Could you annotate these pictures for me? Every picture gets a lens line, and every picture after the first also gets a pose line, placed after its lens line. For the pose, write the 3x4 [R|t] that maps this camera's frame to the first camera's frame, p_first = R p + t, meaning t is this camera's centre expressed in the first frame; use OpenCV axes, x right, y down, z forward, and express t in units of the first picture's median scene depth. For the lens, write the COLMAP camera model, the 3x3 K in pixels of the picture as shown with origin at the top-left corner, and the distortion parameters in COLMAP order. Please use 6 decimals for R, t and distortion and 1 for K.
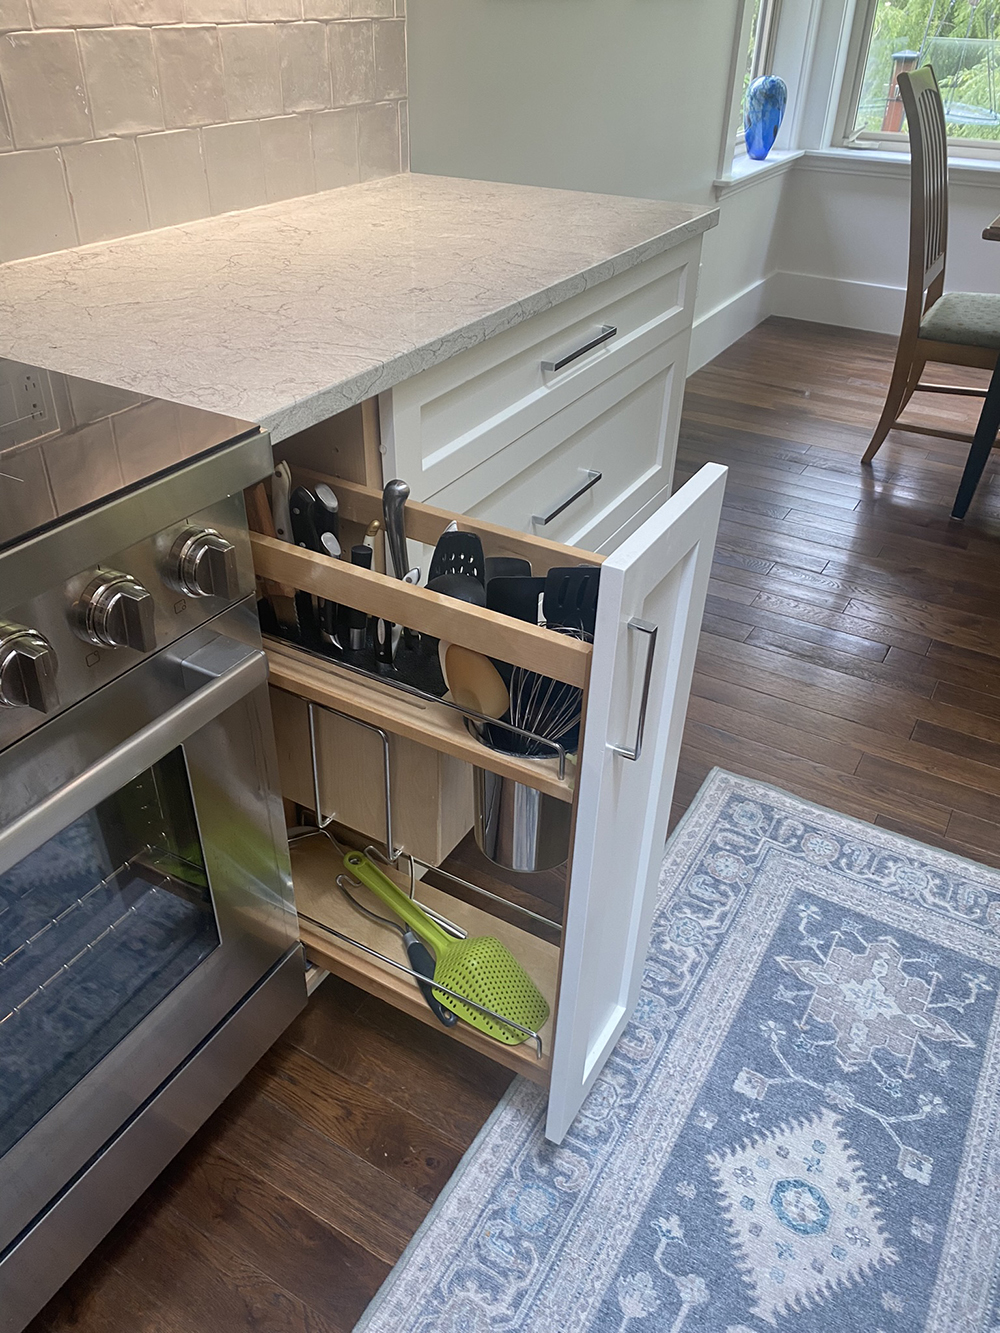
lens RADIAL K [[1008.0, 0, 500.0], [0, 1008.0, 666.5], [0, 0, 1]] dist [0.068117, -0.103093]
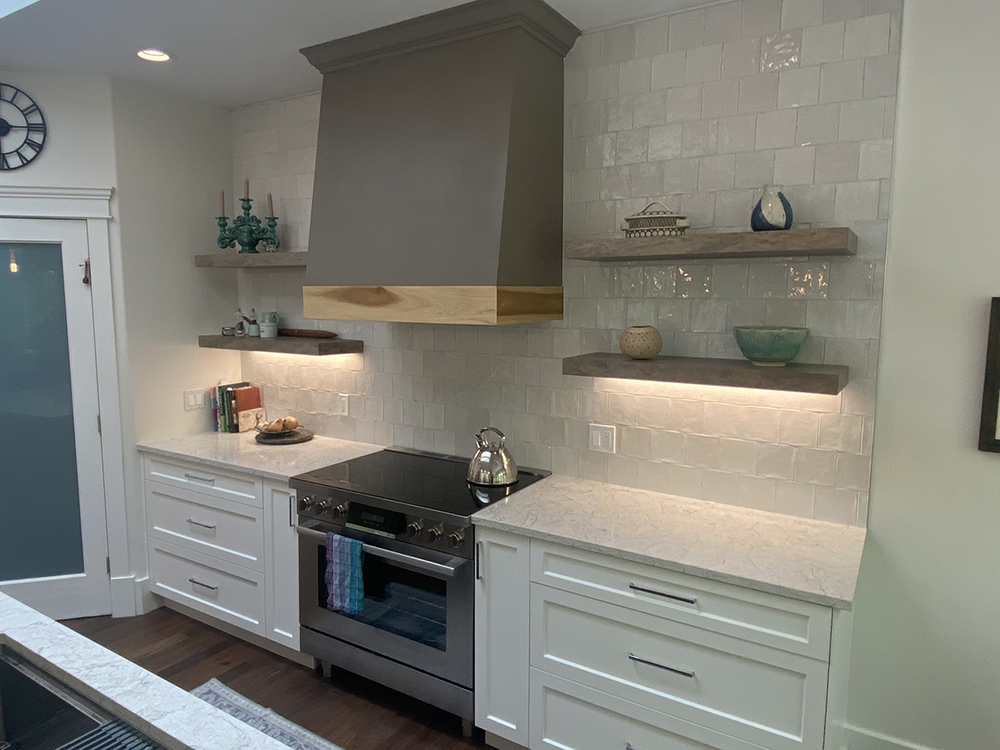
lens RADIAL K [[662.6, 0, 490.4], [0, 662.6, 365.7], [0, 0, 1]] dist [0.082142, -0.088934]
pose [[-0.042903, 0.096902, -0.994369, 1.404632], [-0.562391, 0.820279, 0.104202, -0.627155], [0.825758, 0.563695, 0.019304, 0.386022]]
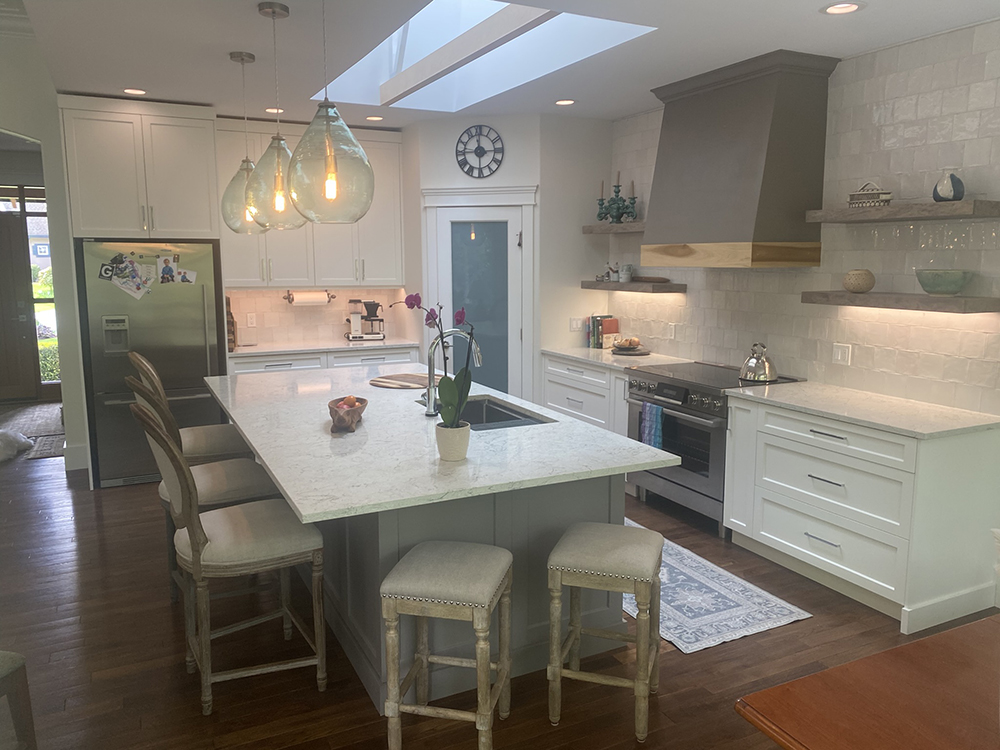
lens RADIAL K [[756.2, 0, 500.0], [0, 756.2, 375.0], [0, 0, 1]] dist [0.068117, -0.103093]
pose [[-0.550347, 0.116503, -0.826768, 2.697647], [-0.473451, 0.772080, 0.423954, -0.999077], [0.687723, 0.624756, -0.369753, 1.025270]]
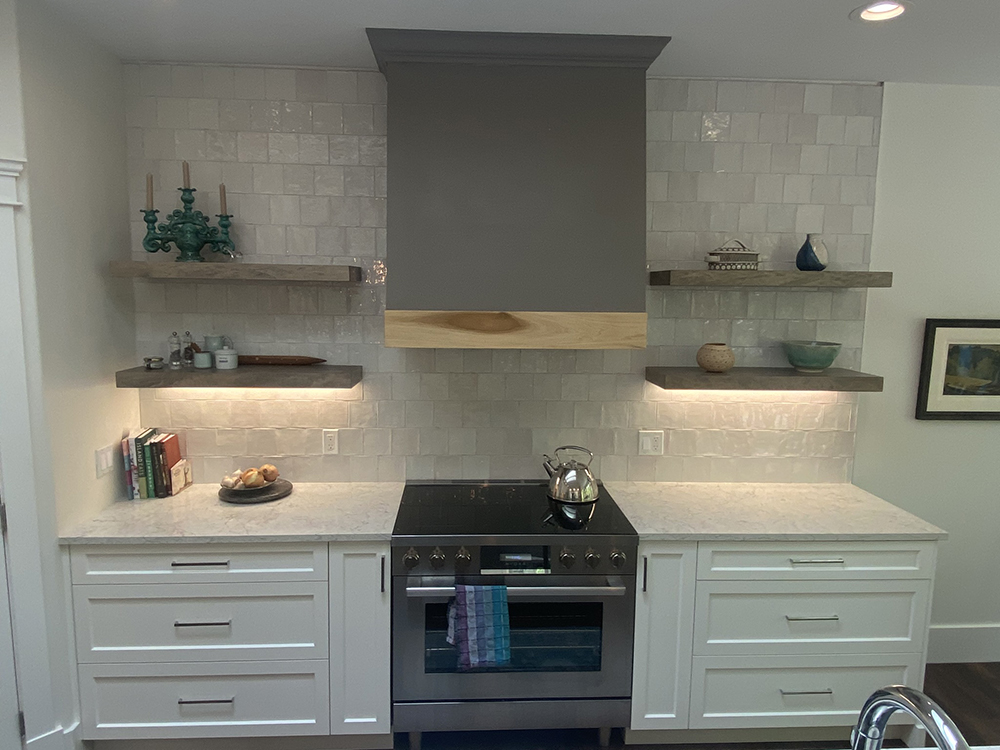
lens RADIAL K [[662.6, 0, 490.4], [0, 662.6, 365.7], [0, 0, 1]] dist [0.082142, -0.088934]
pose [[0.540065, 0.095241, -0.836217, 1.015336], [-0.476198, 0.853819, -0.210304, 0.030440], [0.693949, 0.511783, 0.506471, -0.737444]]
